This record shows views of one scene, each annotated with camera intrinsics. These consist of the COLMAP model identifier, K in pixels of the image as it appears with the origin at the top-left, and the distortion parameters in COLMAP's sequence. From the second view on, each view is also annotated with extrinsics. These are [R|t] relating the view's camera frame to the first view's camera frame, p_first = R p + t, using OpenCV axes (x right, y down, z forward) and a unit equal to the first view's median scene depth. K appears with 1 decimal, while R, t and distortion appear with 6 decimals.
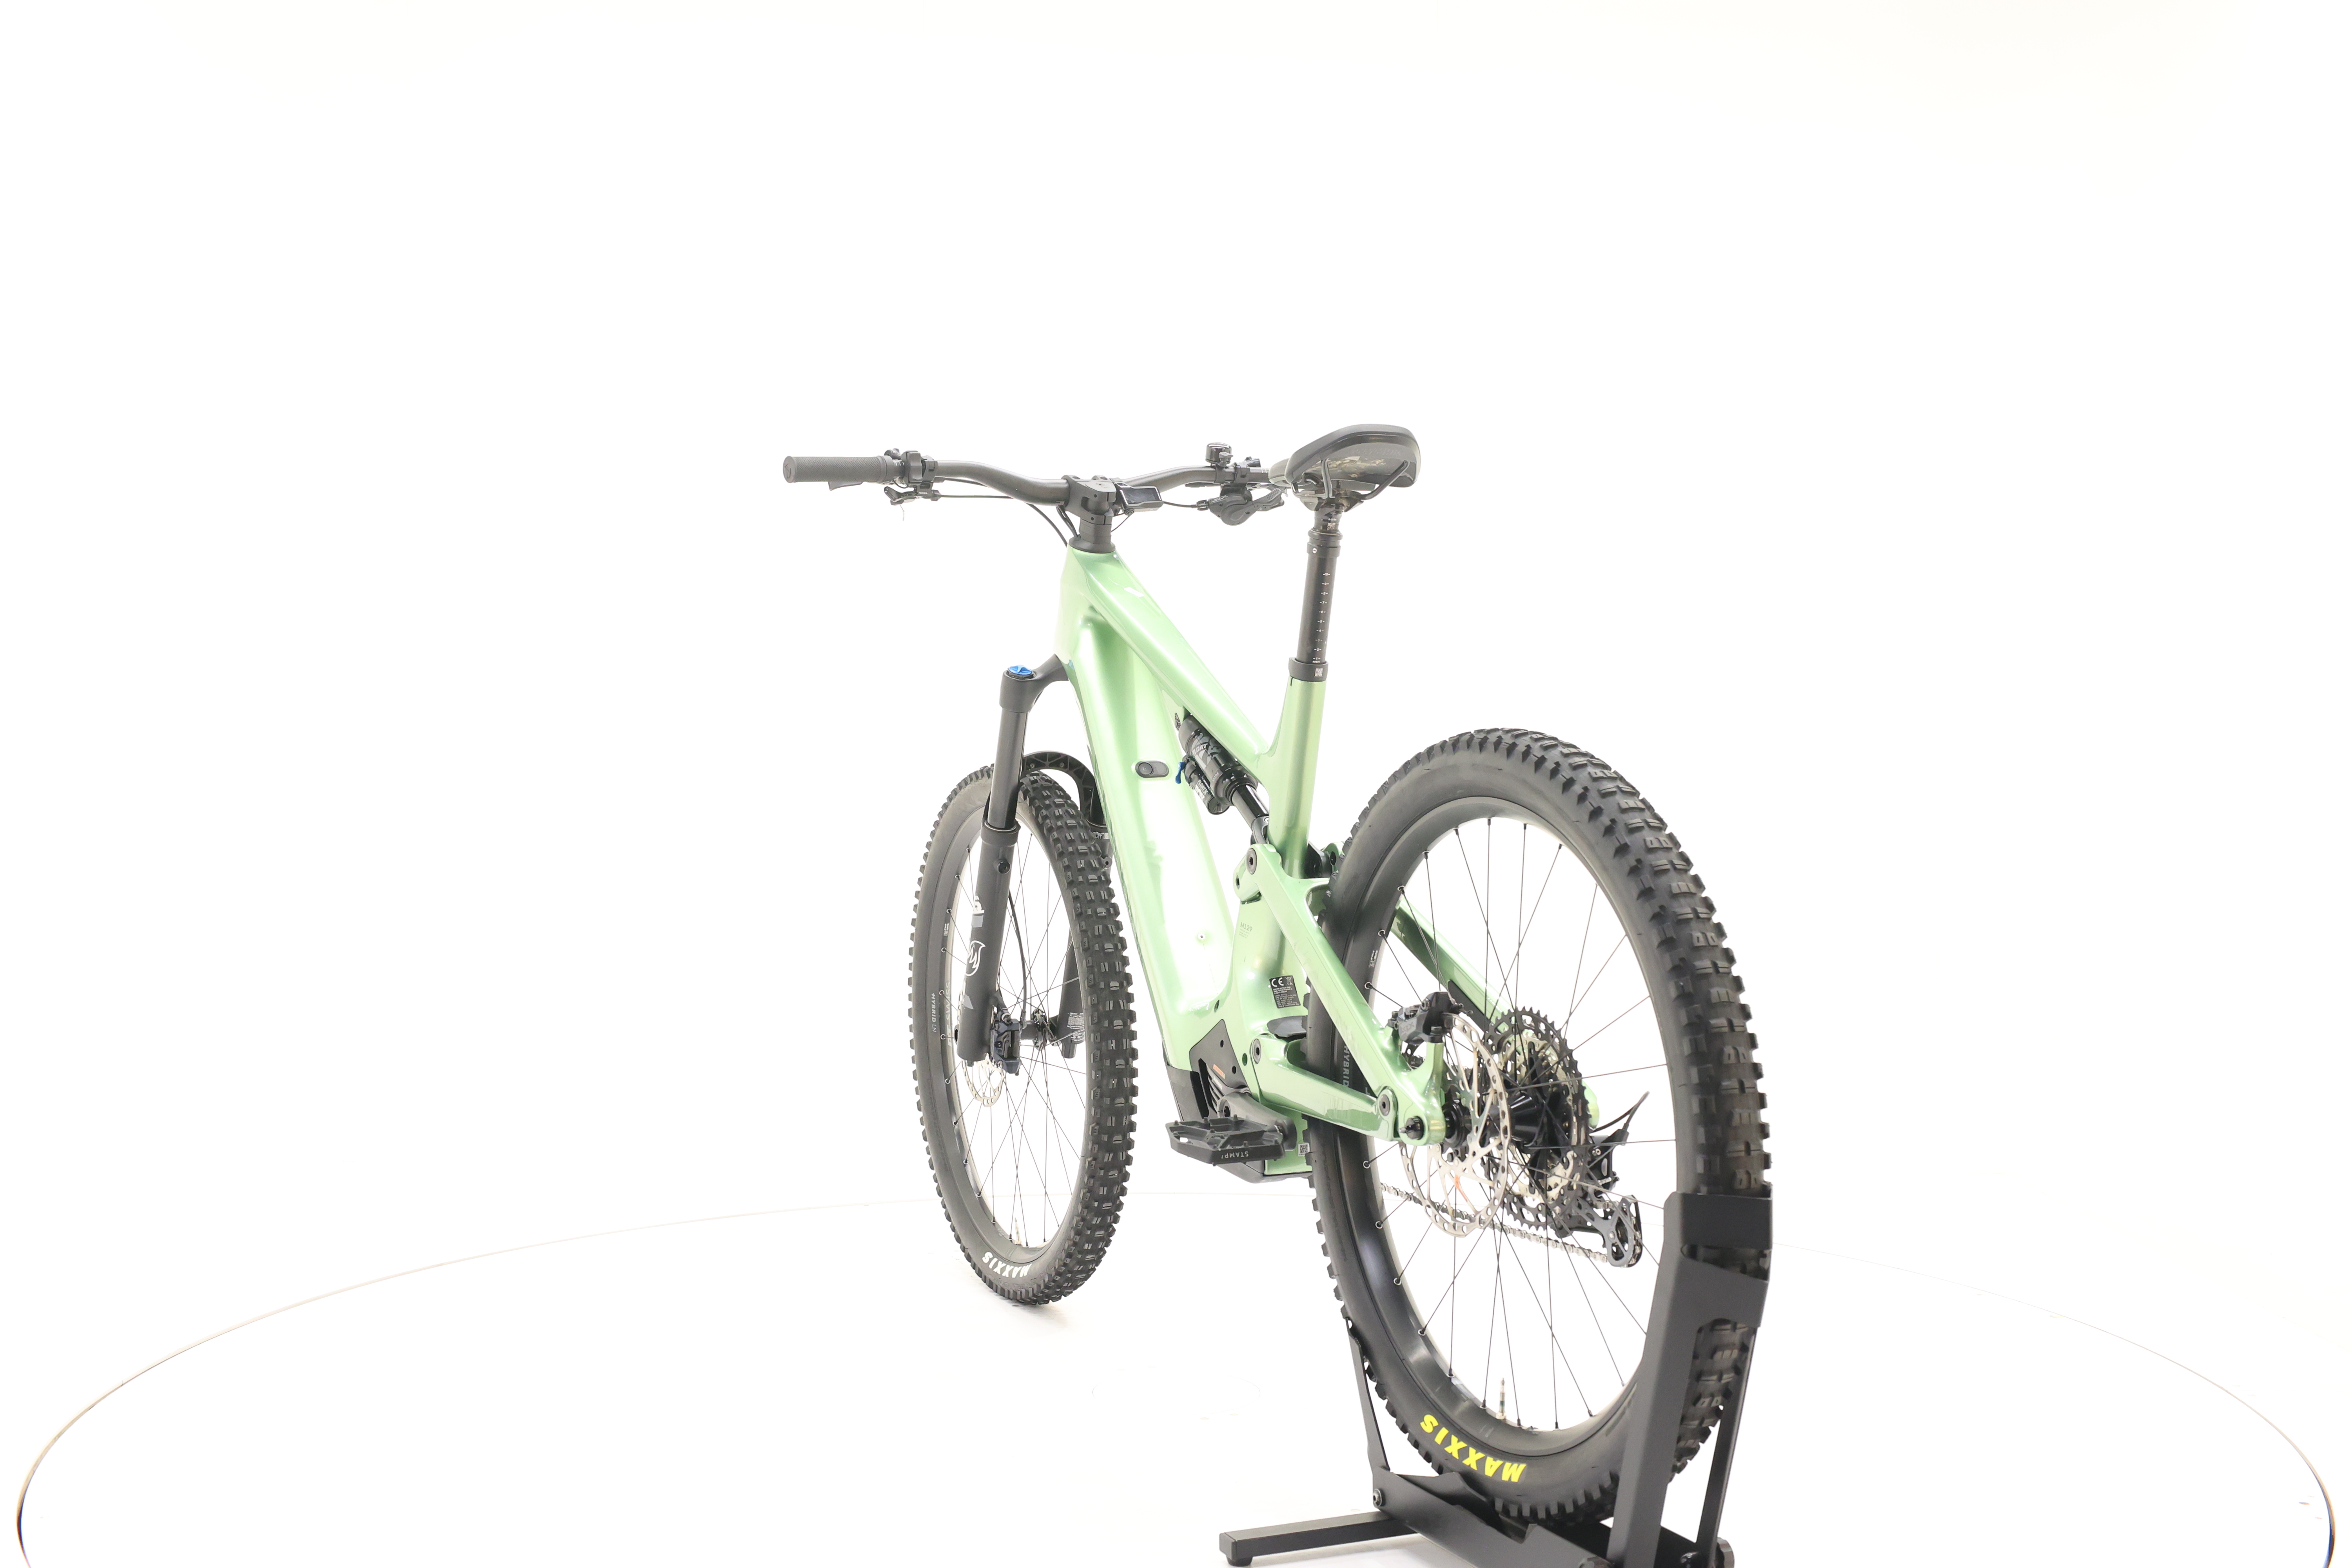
lens RADIAL K [[2500.9, 0, 1180.5], [0, 2500.9, 766.0], [0, 0, 1]] dist [-0.013157, 0.000000]
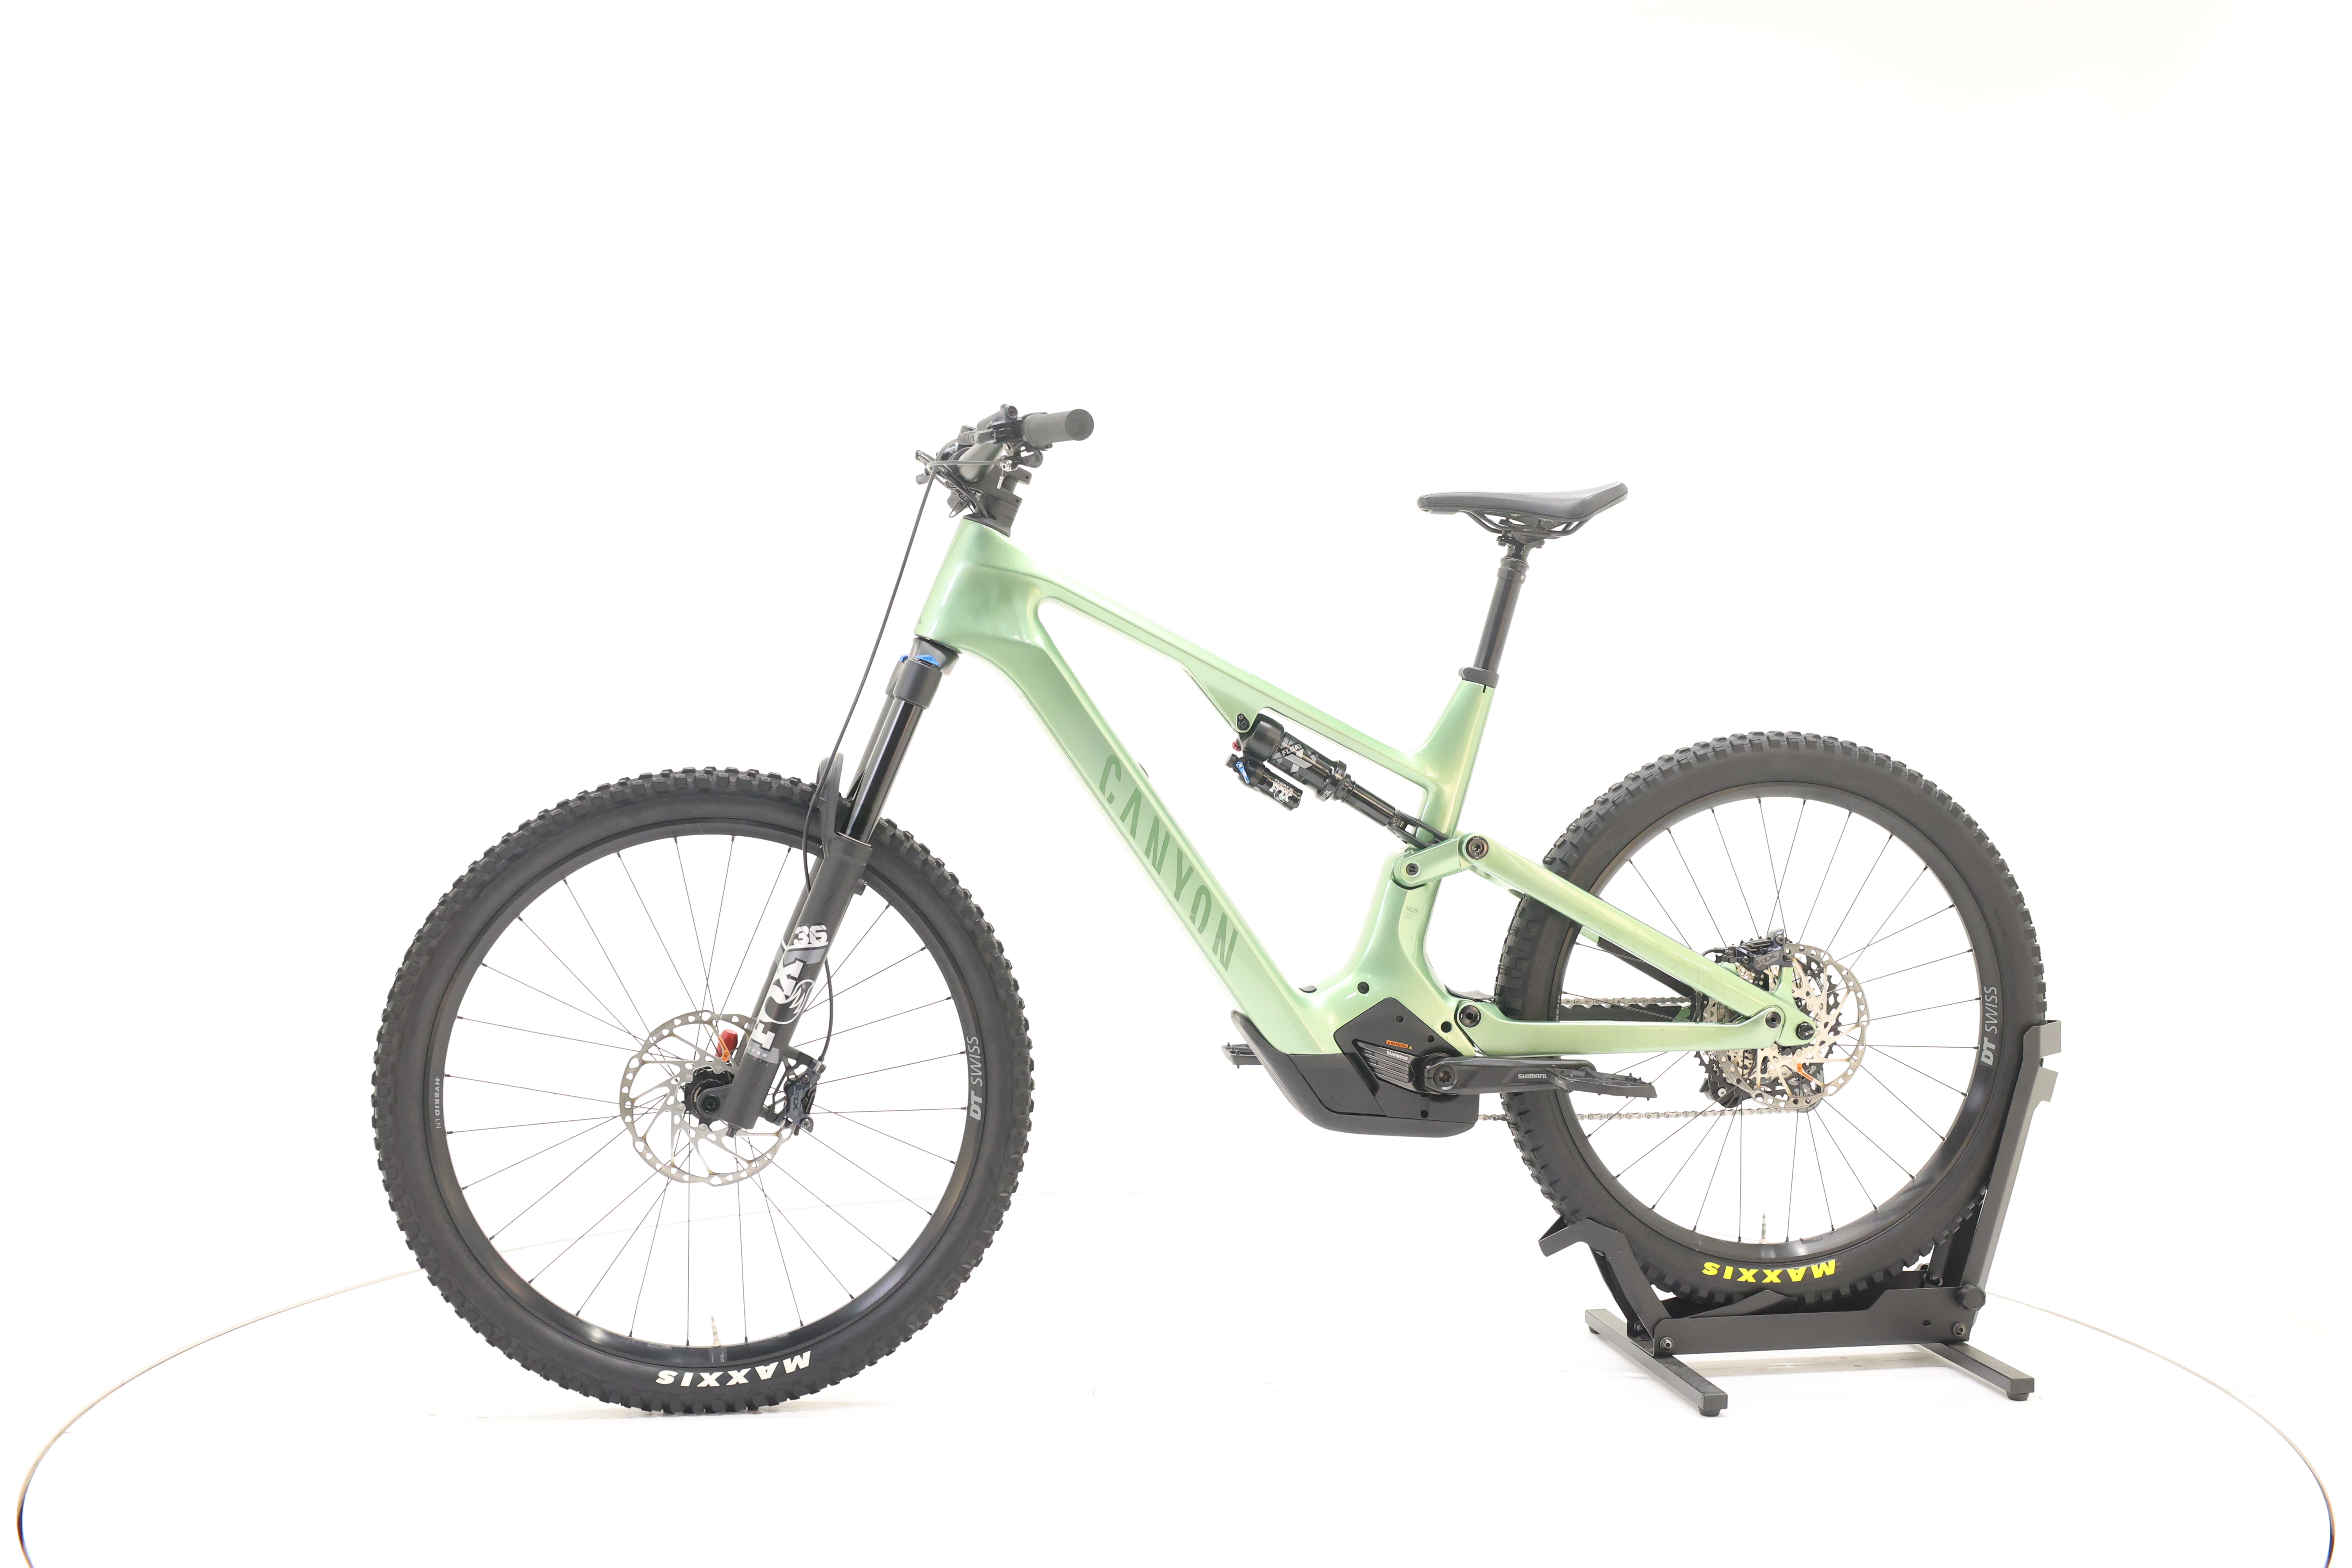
lens RADIAL K [[2500.9, 0, 1178.0], [0, 2500.9, 804.9], [0, 0, 1]] dist [-0.013157, 0.000000]
pose [[0.246764, -0.020699, 0.968854, -1.079911], [0.009180, 0.999777, 0.019022, -0.003907], [-0.969032, 0.004201, 0.246899, 0.838052]]
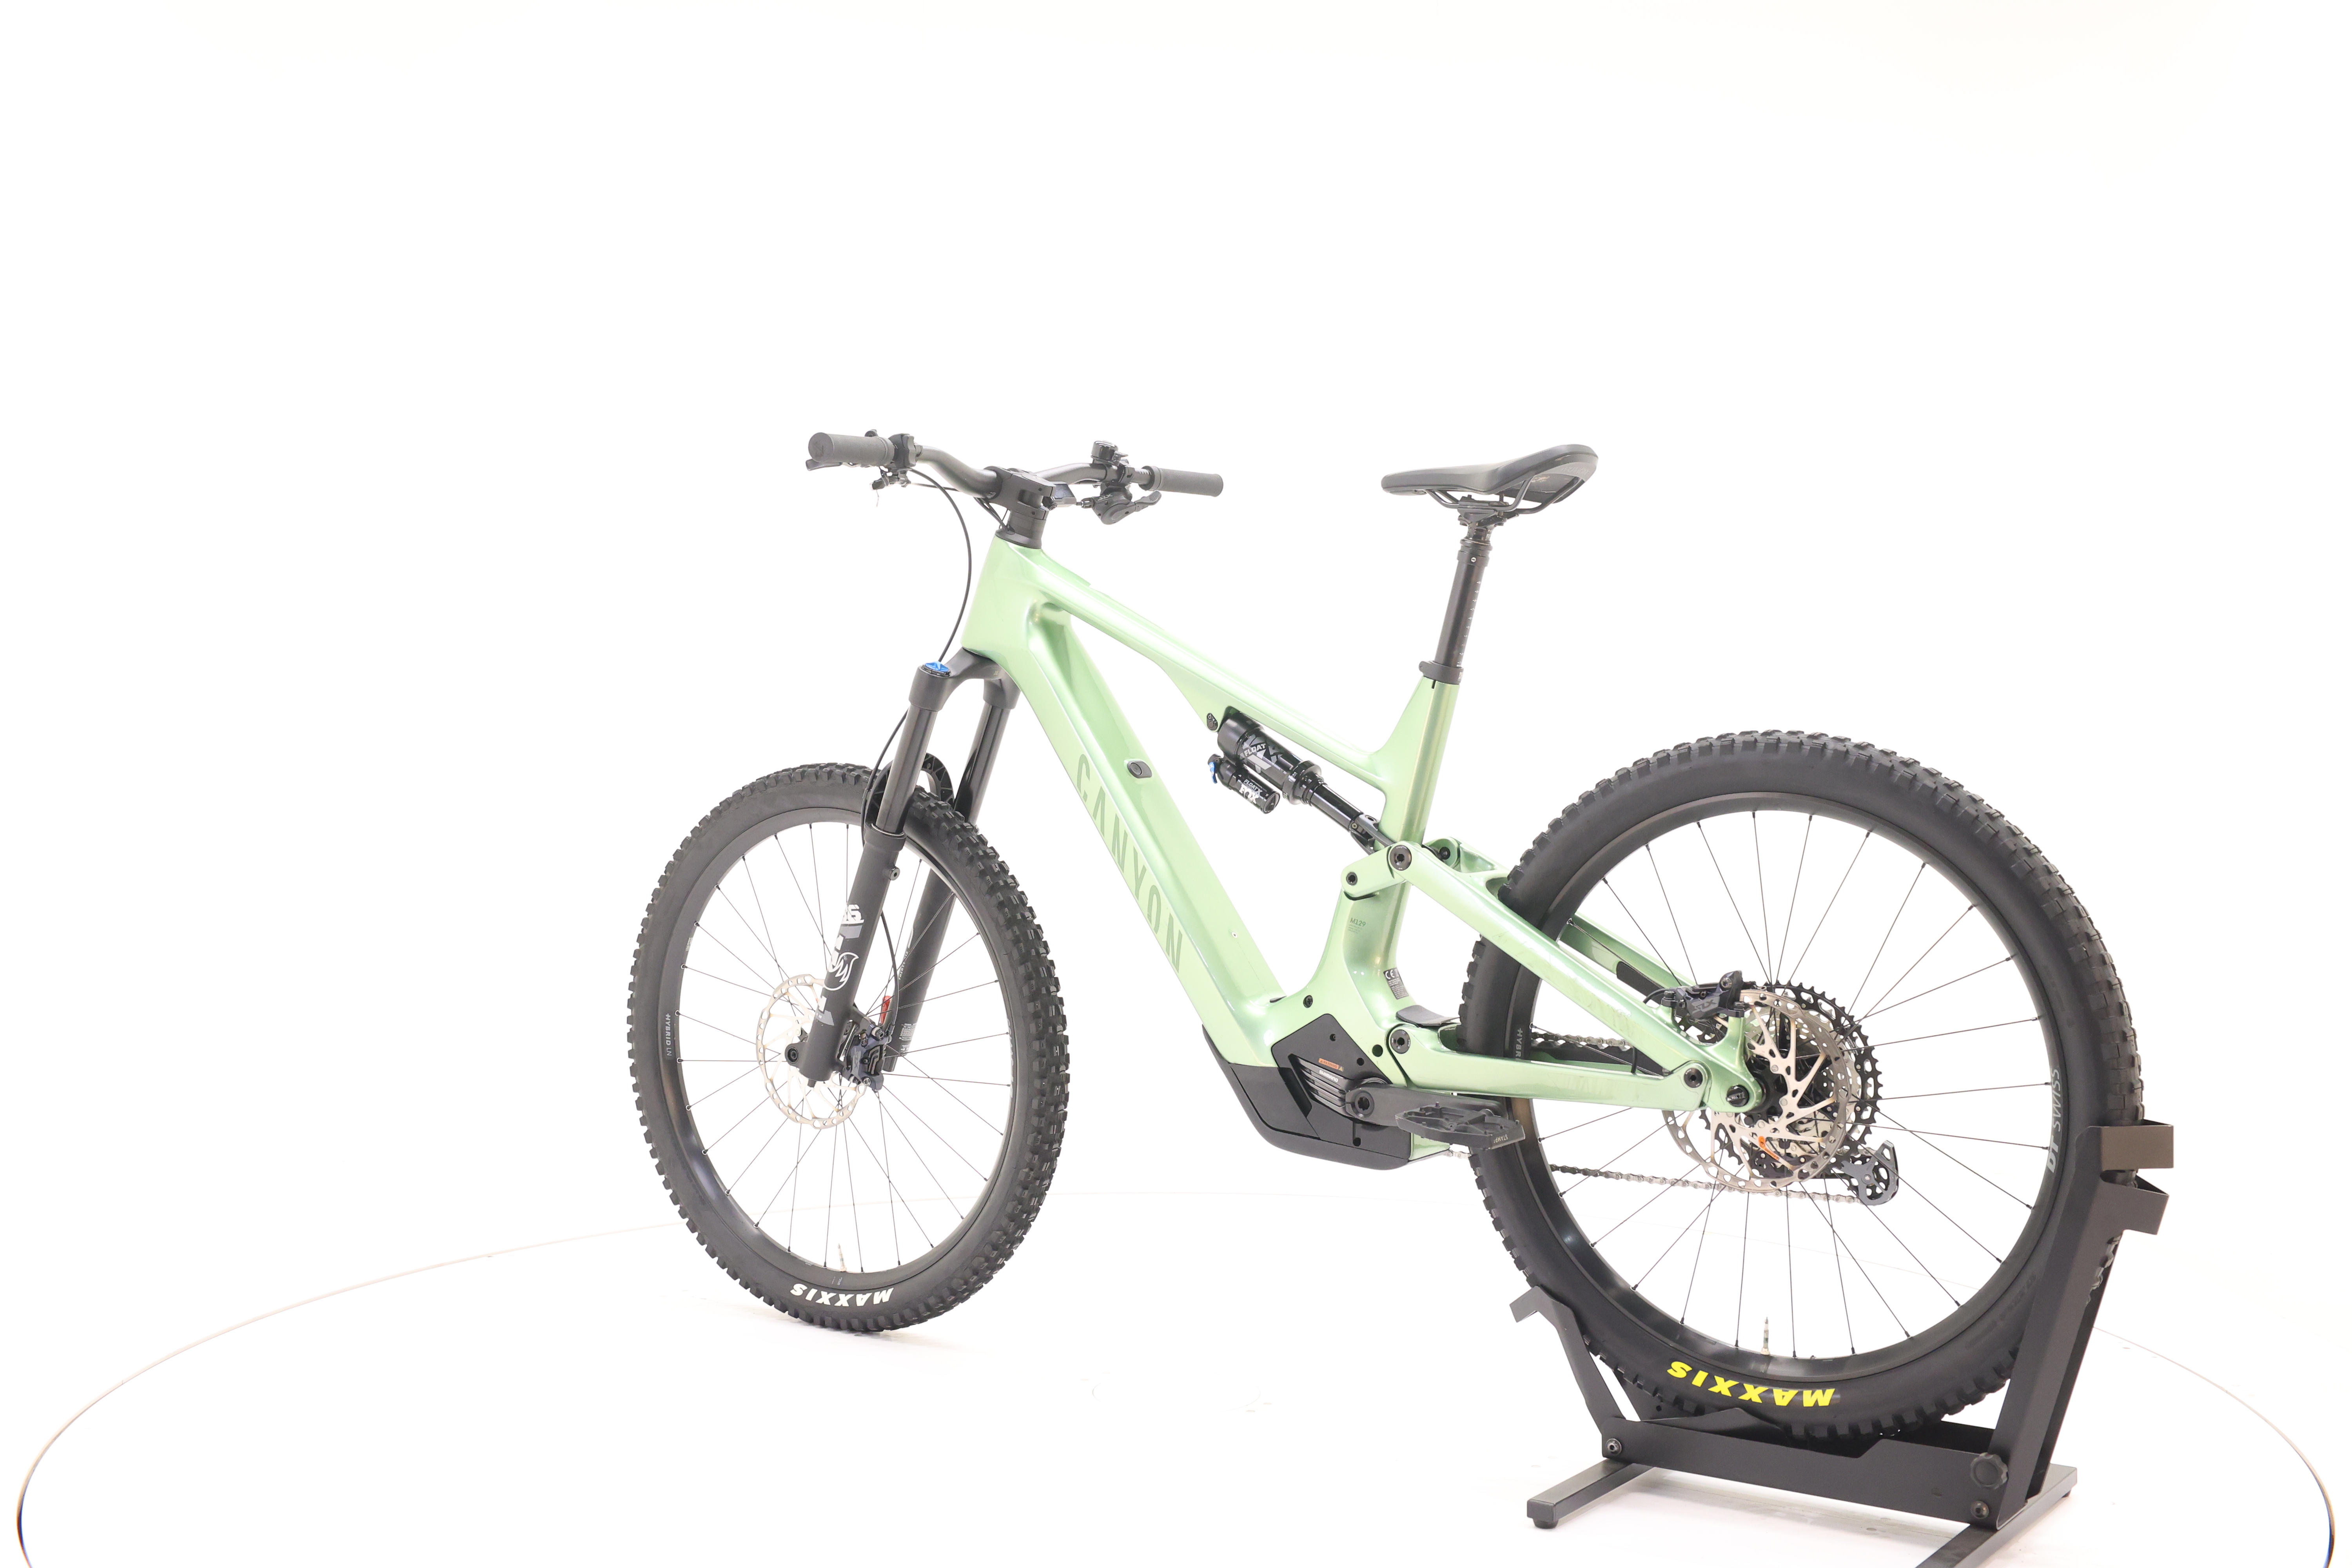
lens RADIAL K [[2500.9, 0, 1171.0], [0, 2500.9, 768.7], [0, 0, 1]] dist [-0.013157, 0.000000]
pose [[0.862907, -0.007387, 0.505308, -0.566251], [0.004687, 0.999967, 0.006613, -0.006045], [-0.505340, -0.003338, 0.862914, 0.153571]]
